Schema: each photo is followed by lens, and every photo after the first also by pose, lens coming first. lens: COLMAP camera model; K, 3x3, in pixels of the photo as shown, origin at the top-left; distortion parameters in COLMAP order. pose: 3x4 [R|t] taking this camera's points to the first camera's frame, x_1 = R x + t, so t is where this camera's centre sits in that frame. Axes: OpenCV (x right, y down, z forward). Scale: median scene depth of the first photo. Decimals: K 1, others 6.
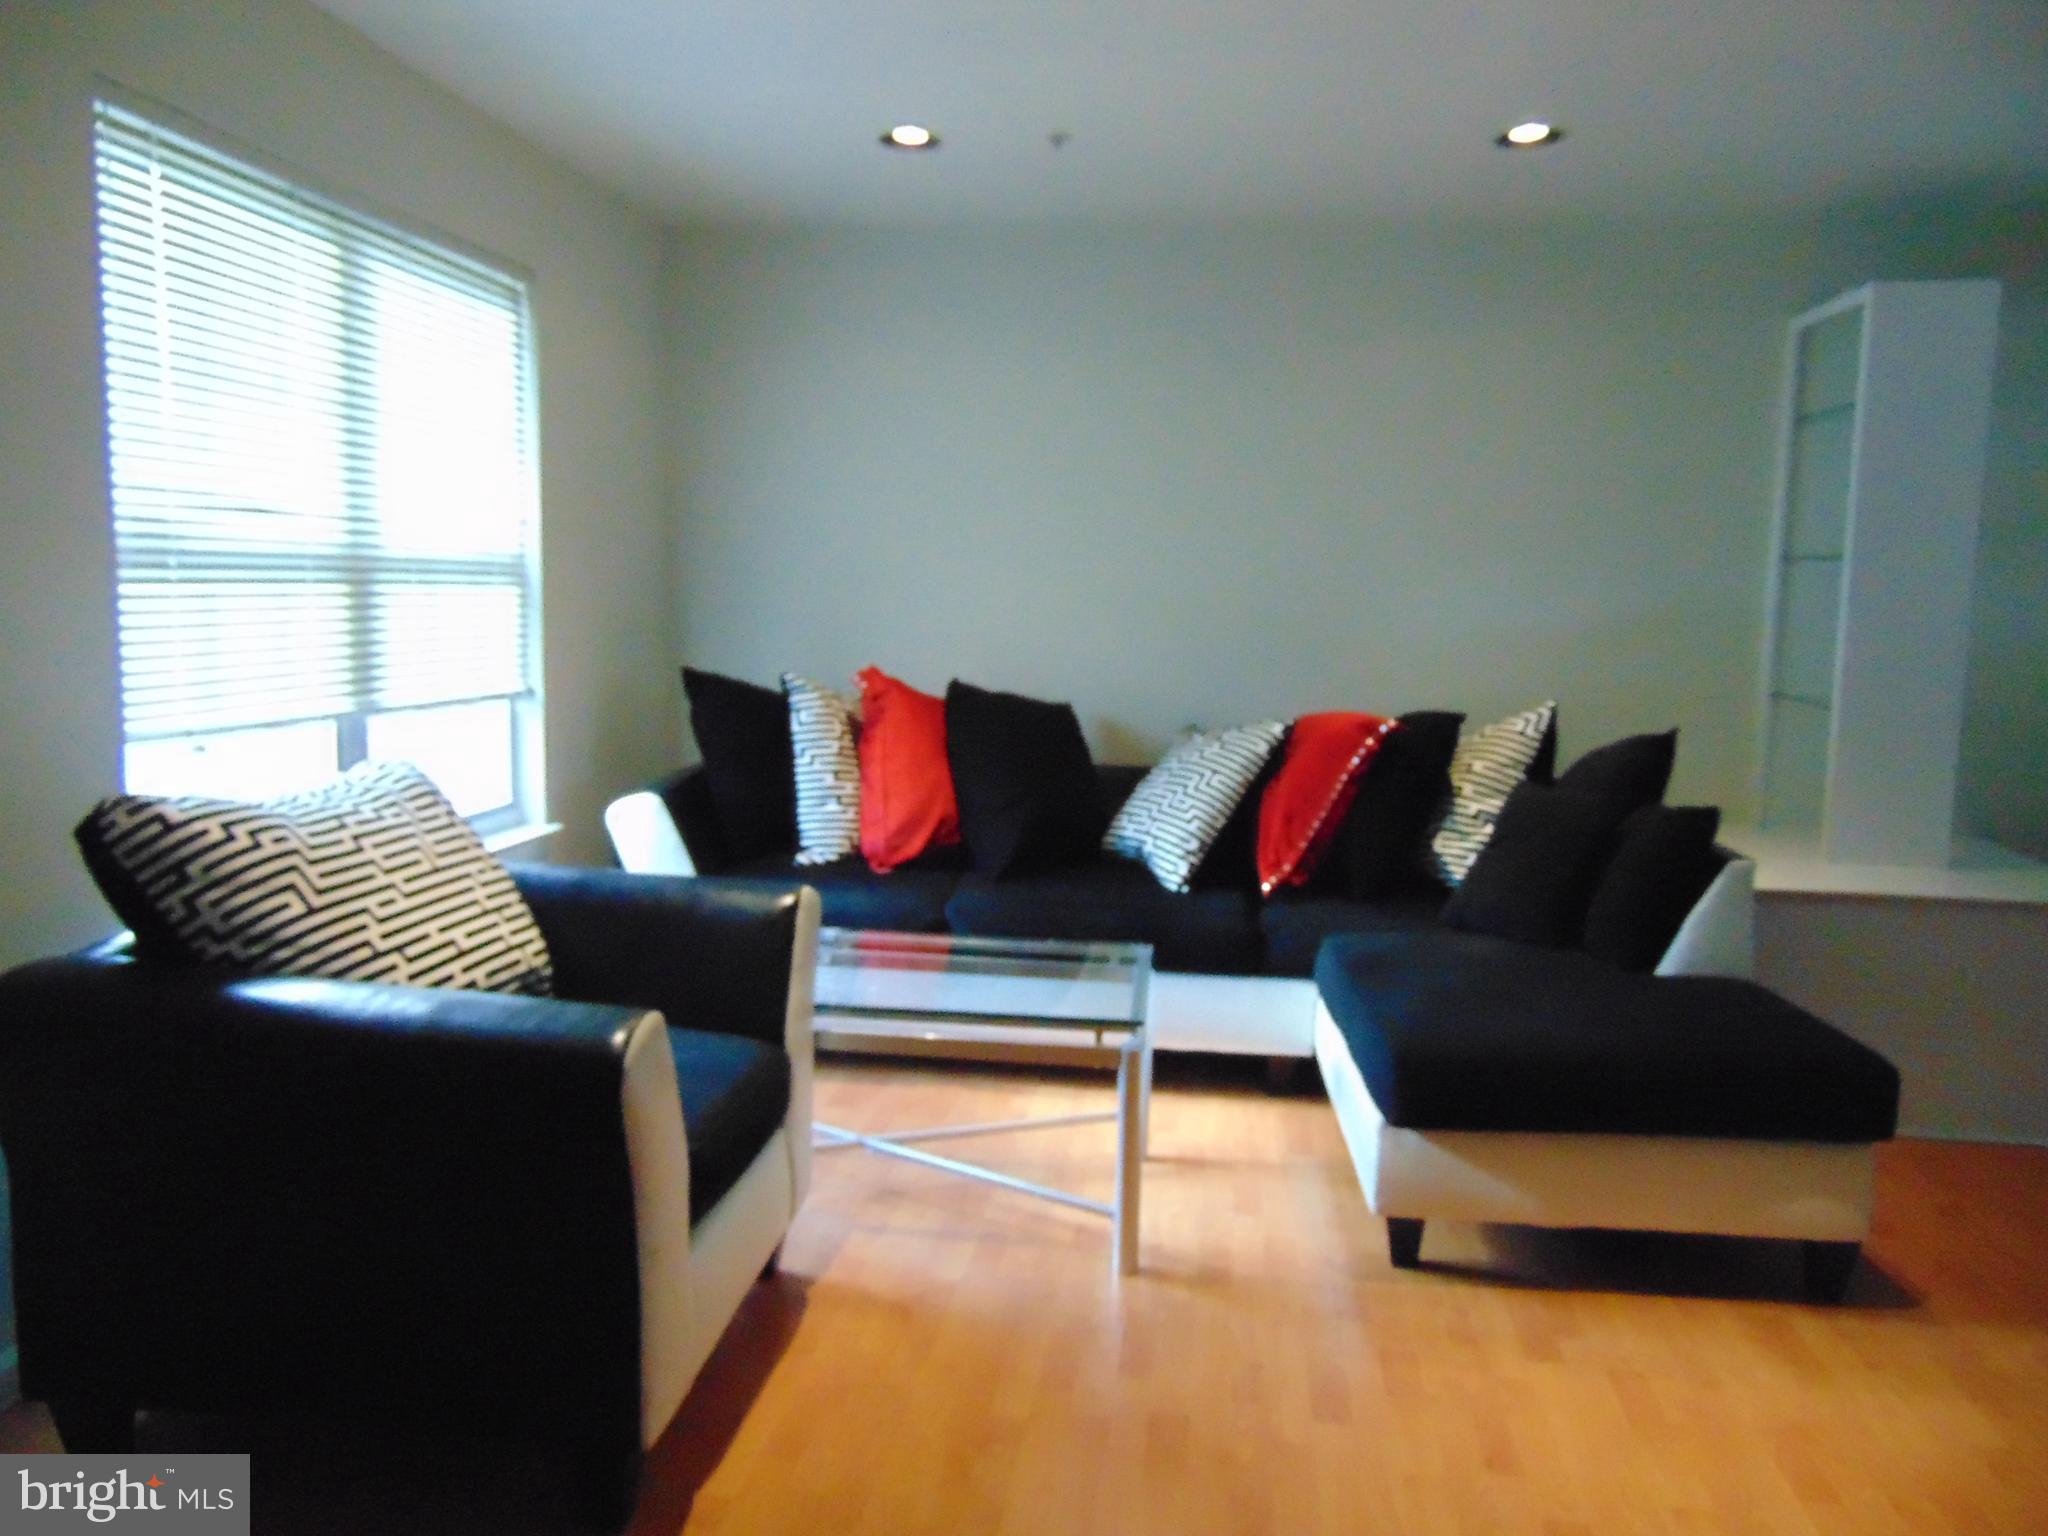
lens RADIAL K [[1547.2, 0, 1024.0], [0, 1547.2, 768.0], [0, 0, 1]] dist [0.013503, 0.001565]
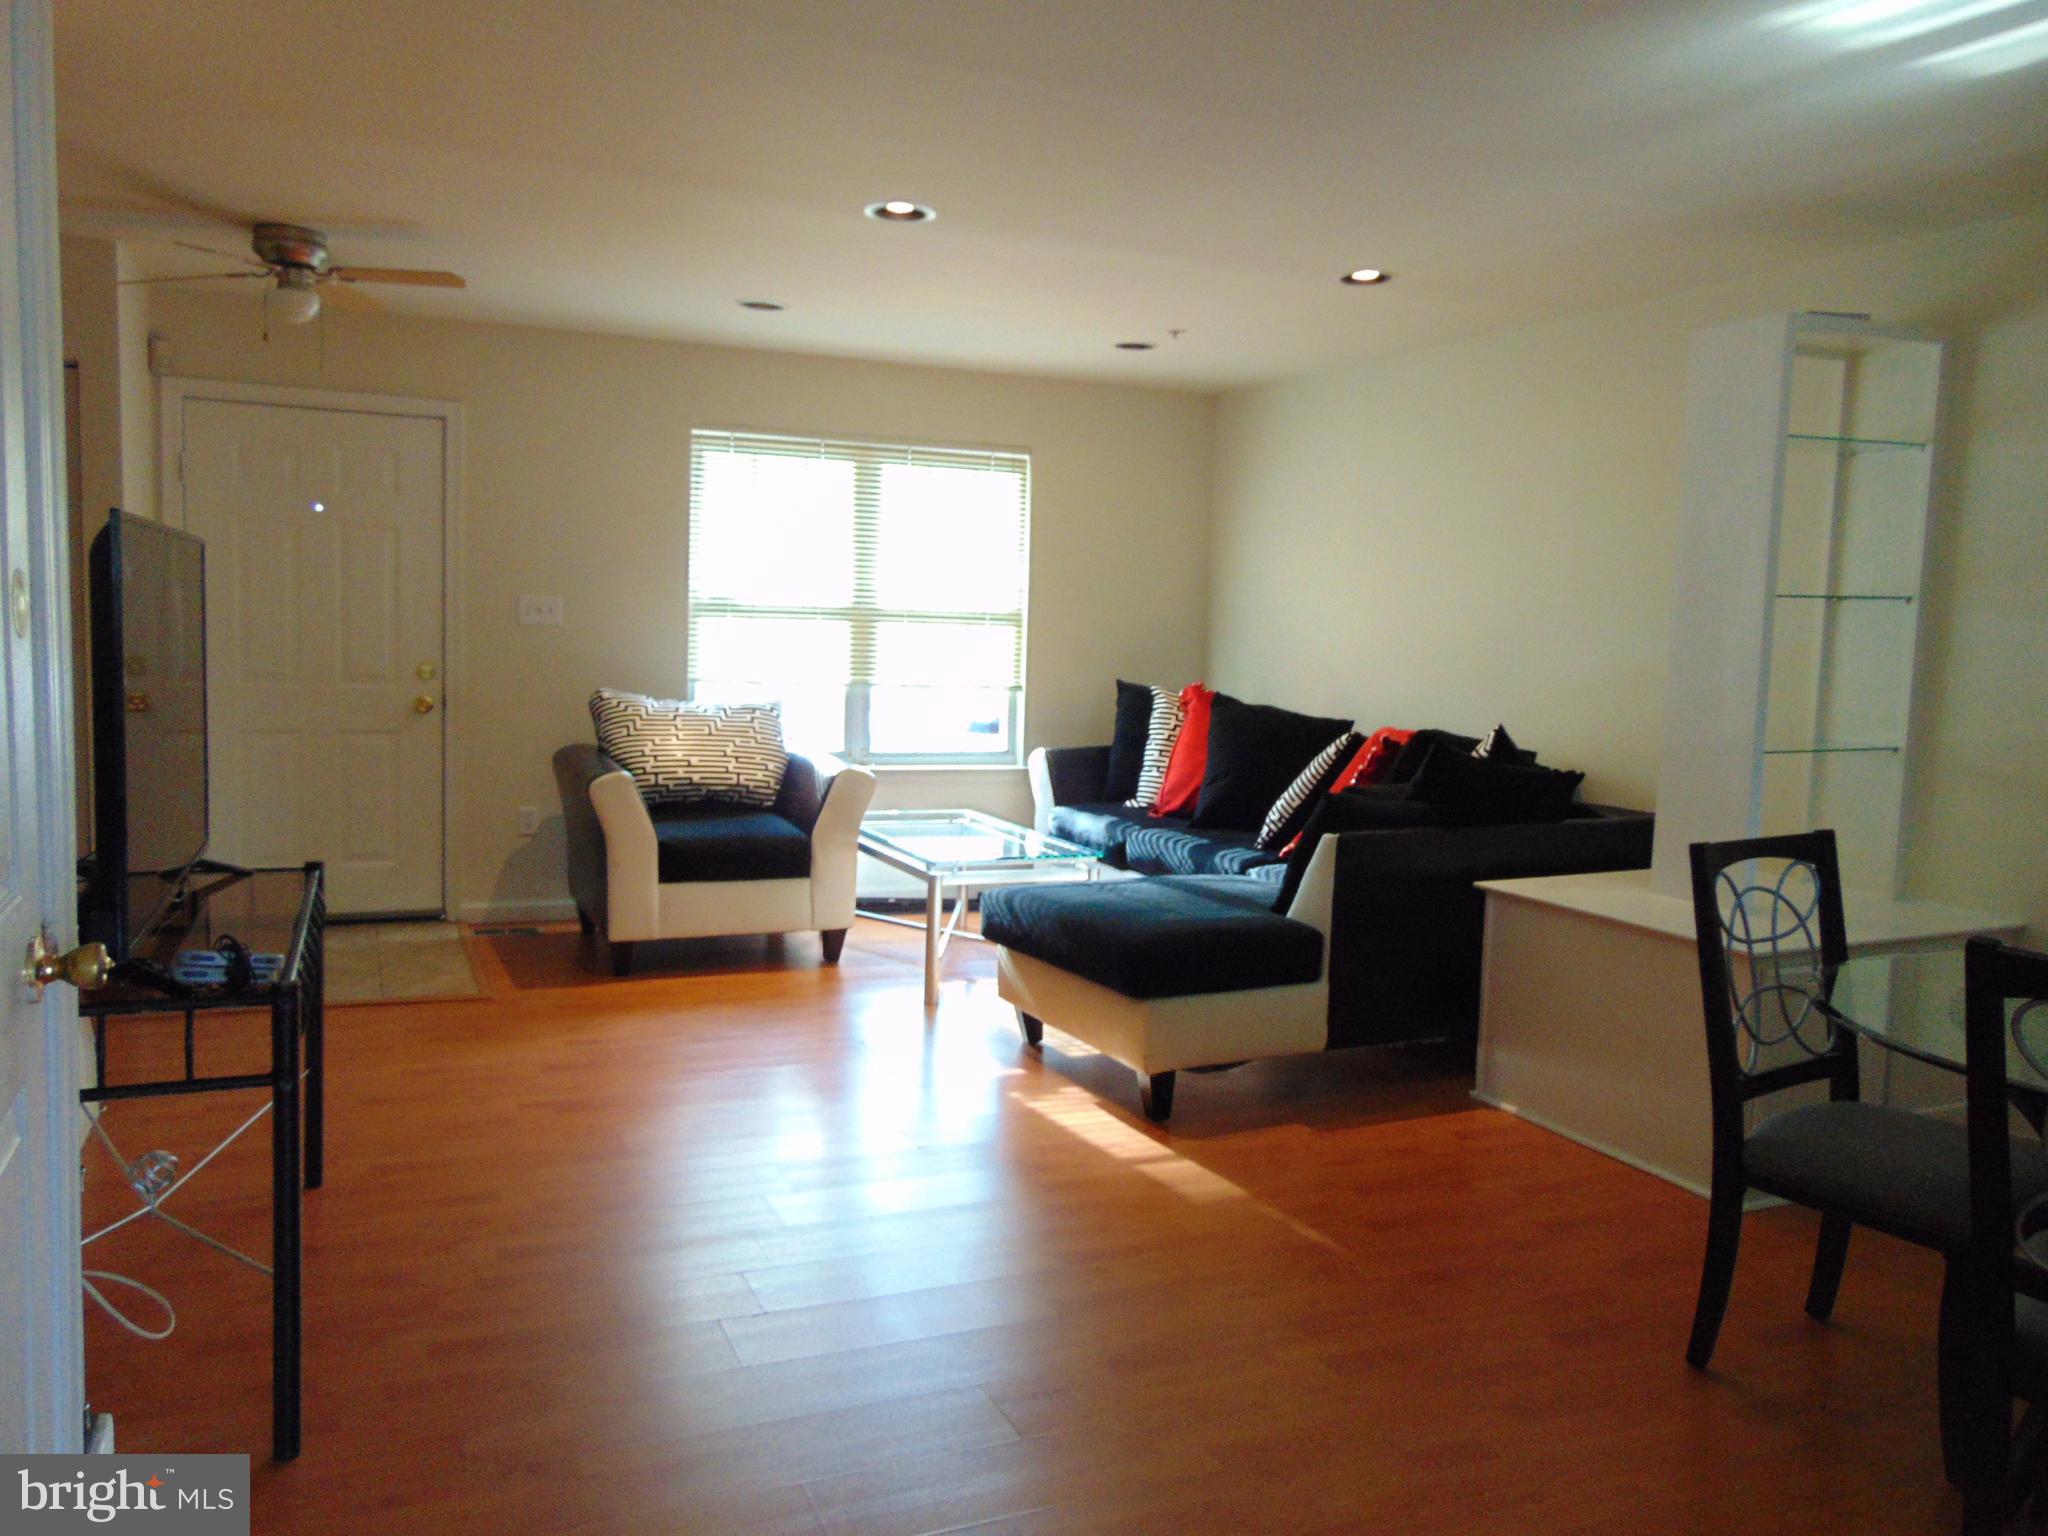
lens RADIAL K [[1547.2, 0, 1024.0], [0, 1547.2, 768.0], [0, 0, 1]] dist [0.013503, 0.001565]
pose [[0.521420, 0.074552, -0.850037, 1.192732], [-0.118298, 0.992872, 0.014515, 0.014593], [0.845060, 0.092989, 0.526523, 0.105344]]
